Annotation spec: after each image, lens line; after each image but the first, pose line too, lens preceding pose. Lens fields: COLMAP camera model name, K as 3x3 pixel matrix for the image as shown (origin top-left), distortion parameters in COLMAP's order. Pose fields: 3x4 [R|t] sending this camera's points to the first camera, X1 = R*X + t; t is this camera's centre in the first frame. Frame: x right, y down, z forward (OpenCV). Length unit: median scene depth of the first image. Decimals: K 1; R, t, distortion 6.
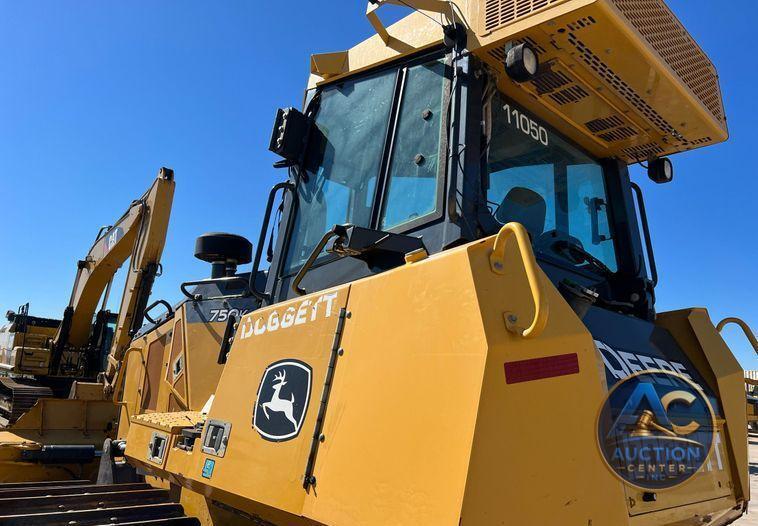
lens RADIAL K [[558.6, 0, 373.6], [0, 558.6, 286.5], [0, 0, 1]] dist [0.060293, -0.046985]
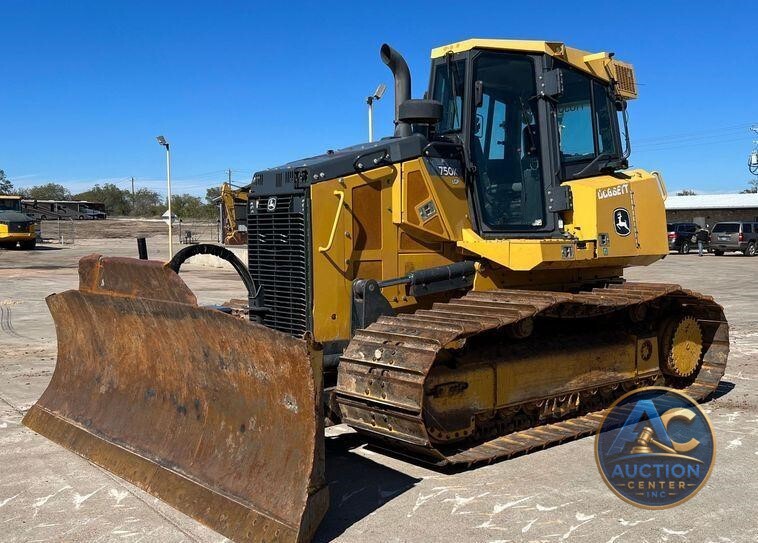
lens RADIAL K [[806.9, 0, 371.0], [0, 806.9, 296.9], [0, 0, 1]] dist [0.067950, 0.000000]
pose [[0.049653, -0.148864, 0.987610, -3.975278], [-0.165246, 0.973978, 0.155117, 0.131777], [-0.985002, -0.170900, 0.023762, 1.918712]]
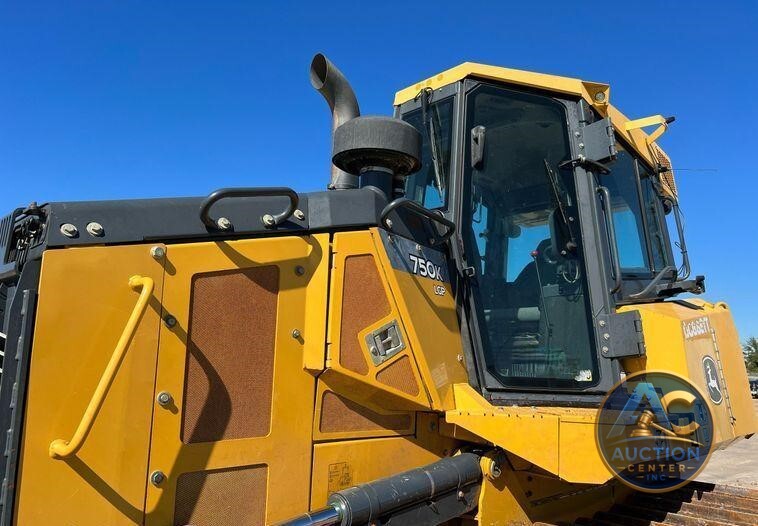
lens RADIAL K [[558.6, 0, 375.8], [0, 558.6, 284.8], [0, 0, 1]] dist [0.060293, -0.046985]
pose [[-0.018992, 0.068972, 0.997438, -1.675361], [-0.208032, 0.975511, -0.071417, 0.234589], [-0.977938, -0.208855, -0.004178, 1.875186]]
